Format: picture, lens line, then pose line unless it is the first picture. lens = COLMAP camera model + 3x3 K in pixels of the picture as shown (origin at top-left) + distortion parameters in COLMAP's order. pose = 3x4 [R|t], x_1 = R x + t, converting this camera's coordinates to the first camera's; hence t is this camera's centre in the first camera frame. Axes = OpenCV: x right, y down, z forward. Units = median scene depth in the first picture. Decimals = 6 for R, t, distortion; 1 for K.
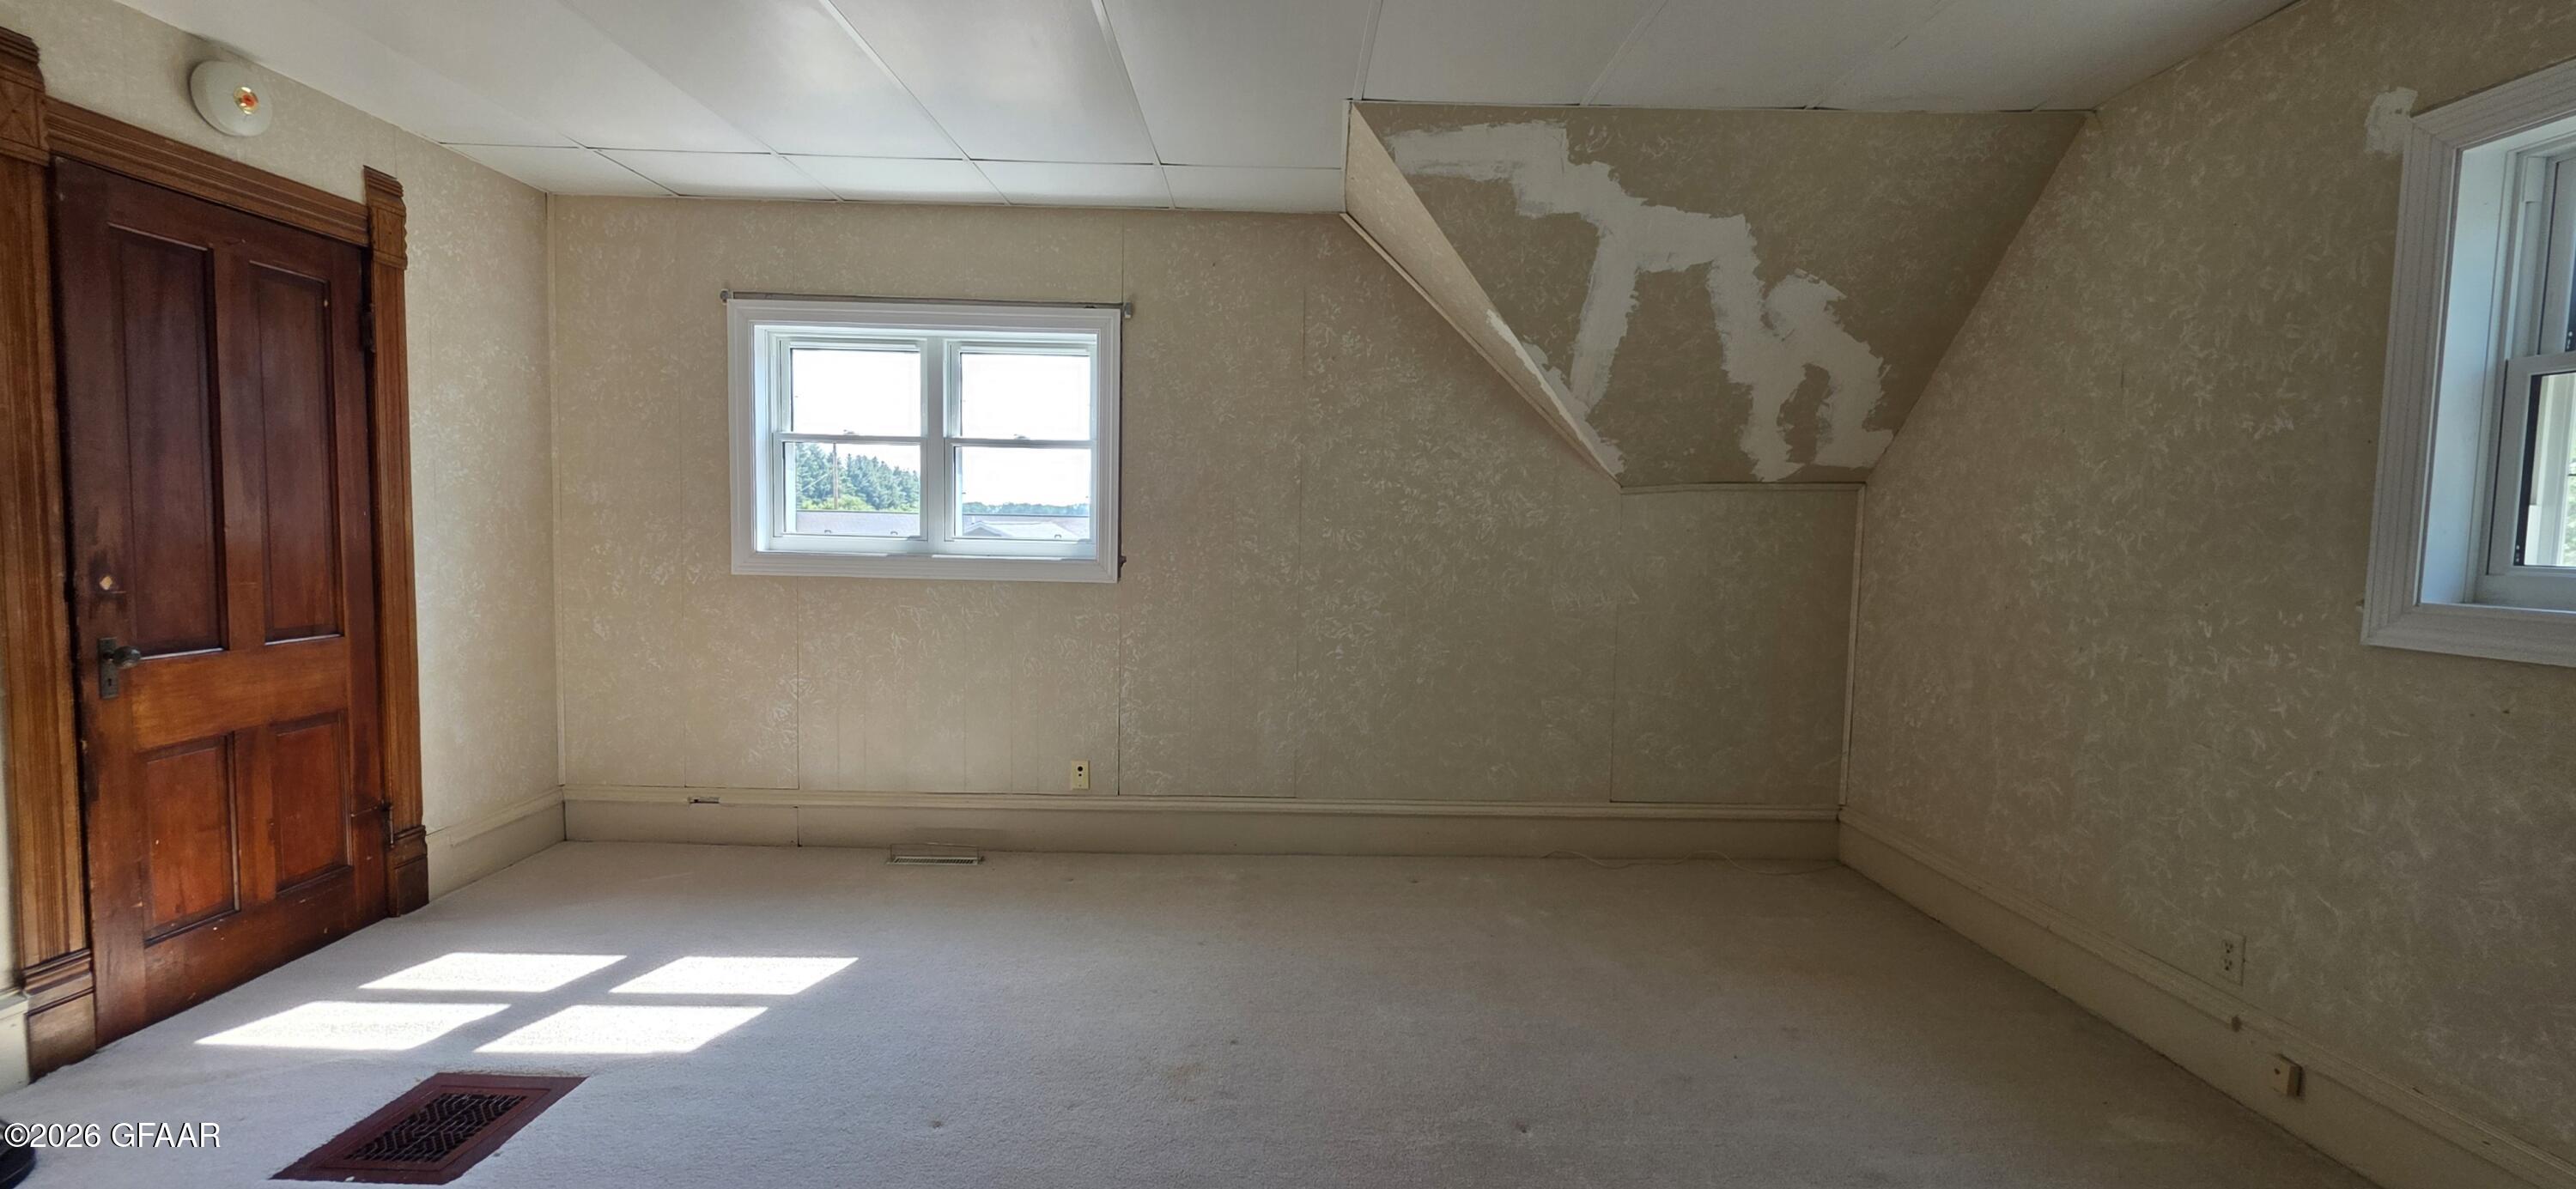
lens RADIAL K [[1063.8, 0, 1312.5], [0, 1063.8, 595.6], [0, 0, 1]] dist [0.002241, 0.000472]
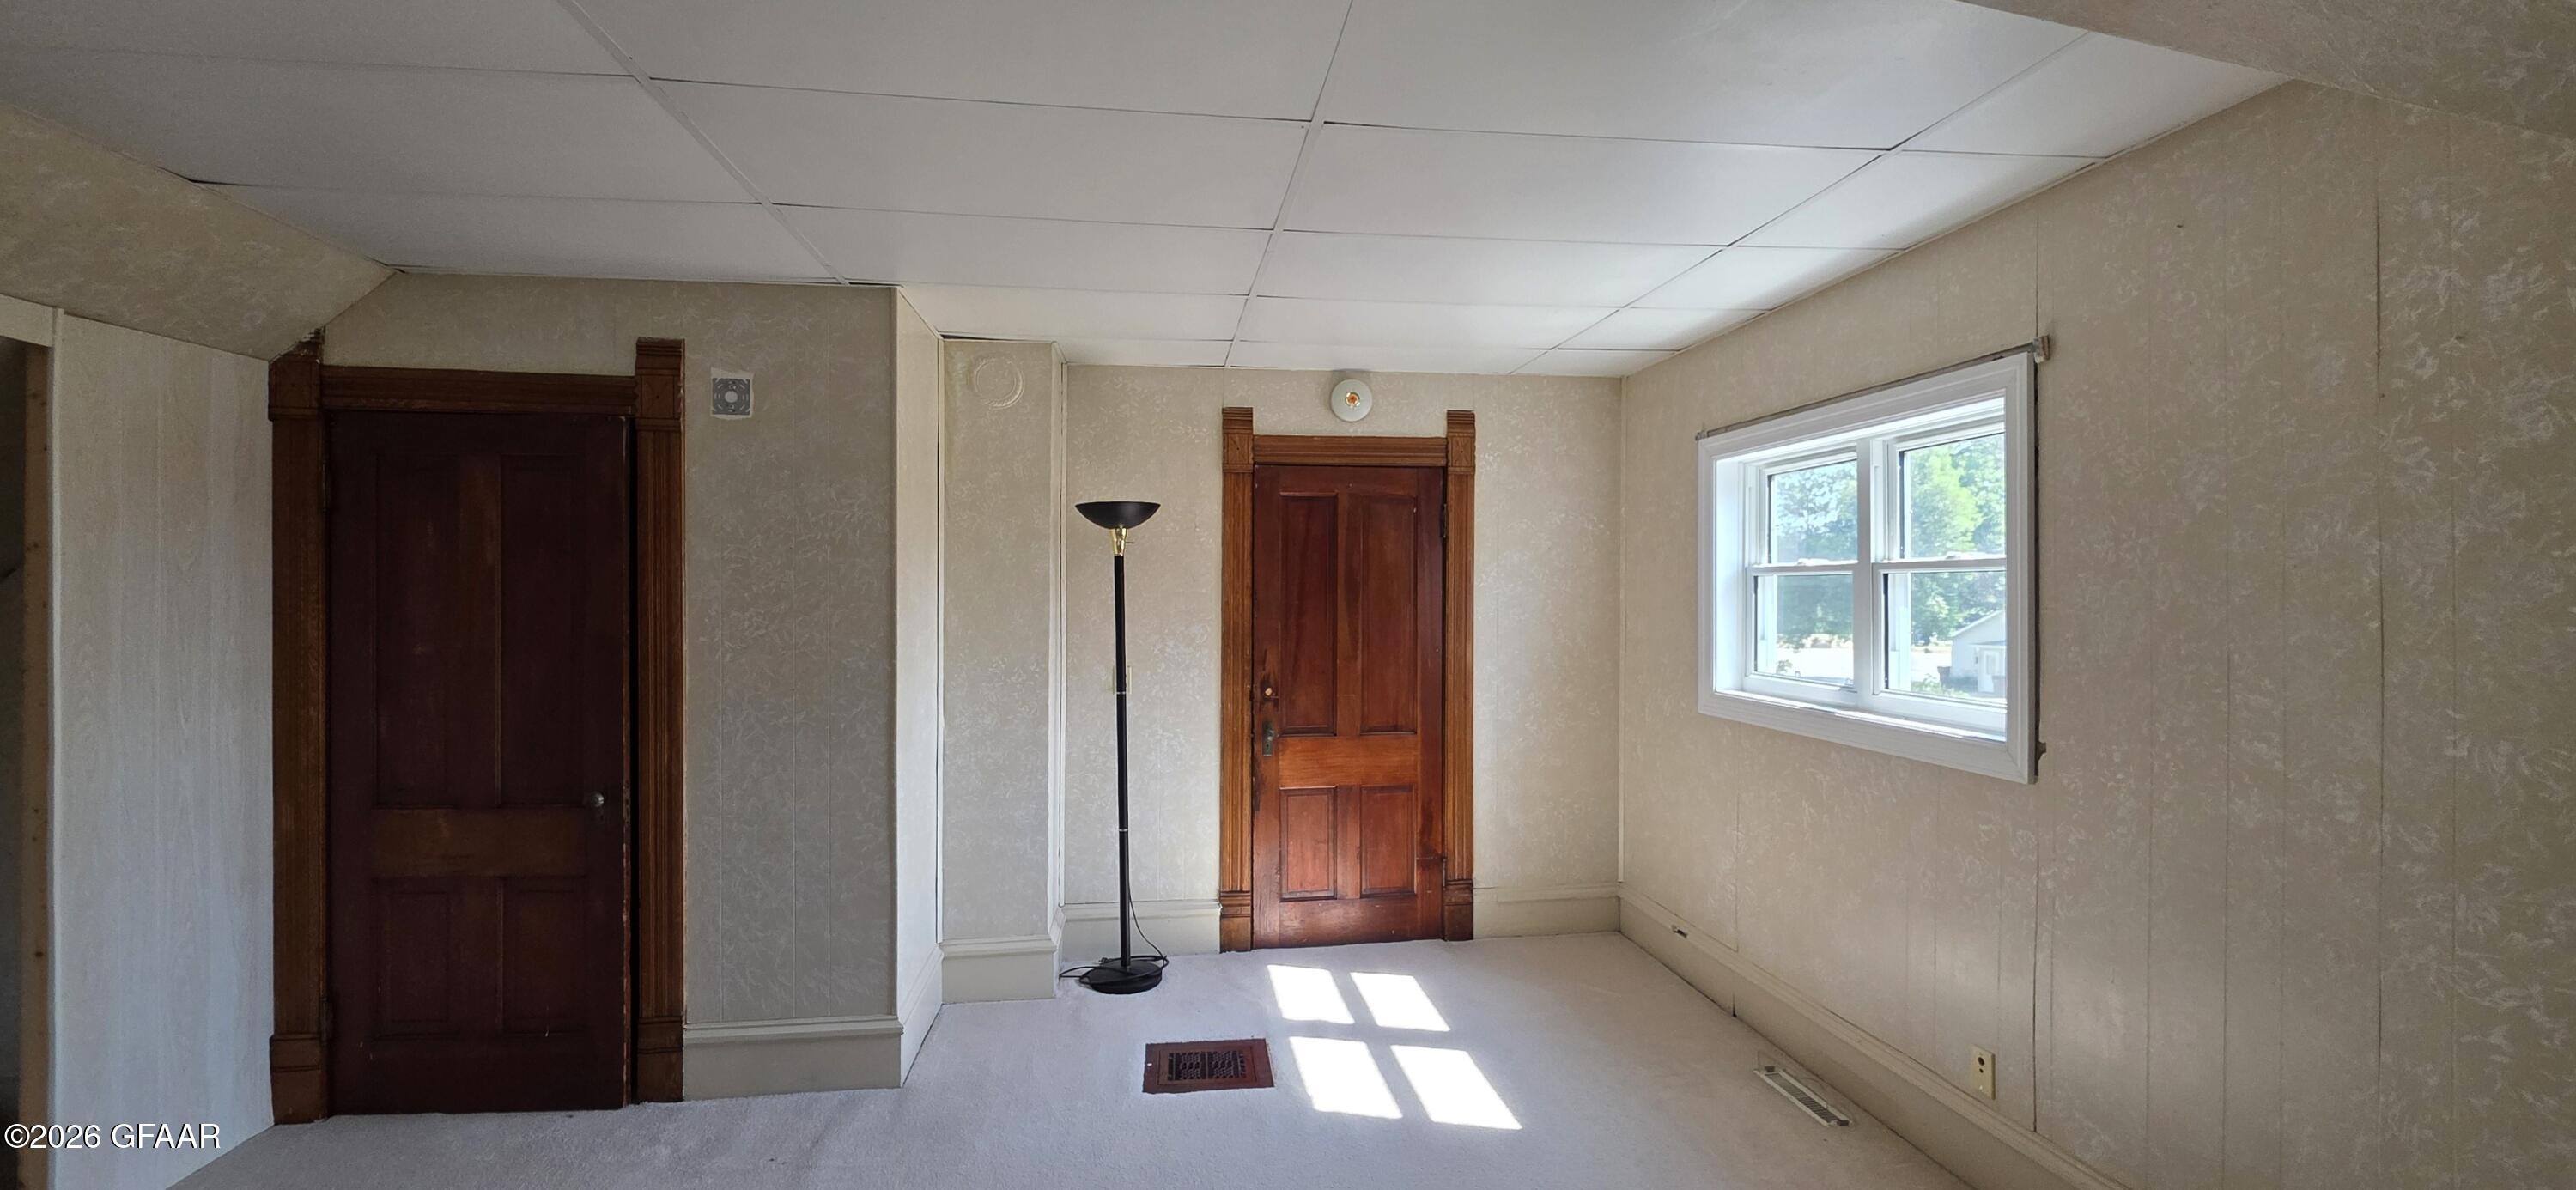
lens RADIAL K [[1063.8, 0, 1303.7], [0, 1063.8, 592.7], [0, 0, 1]] dist [0.002241, 0.000472]
pose [[0.106327, -0.016882, -0.994188, 0.515598], [-0.062907, 0.997739, -0.023670, -0.108095], [0.992339, 0.065058, 0.105025, 0.661635]]
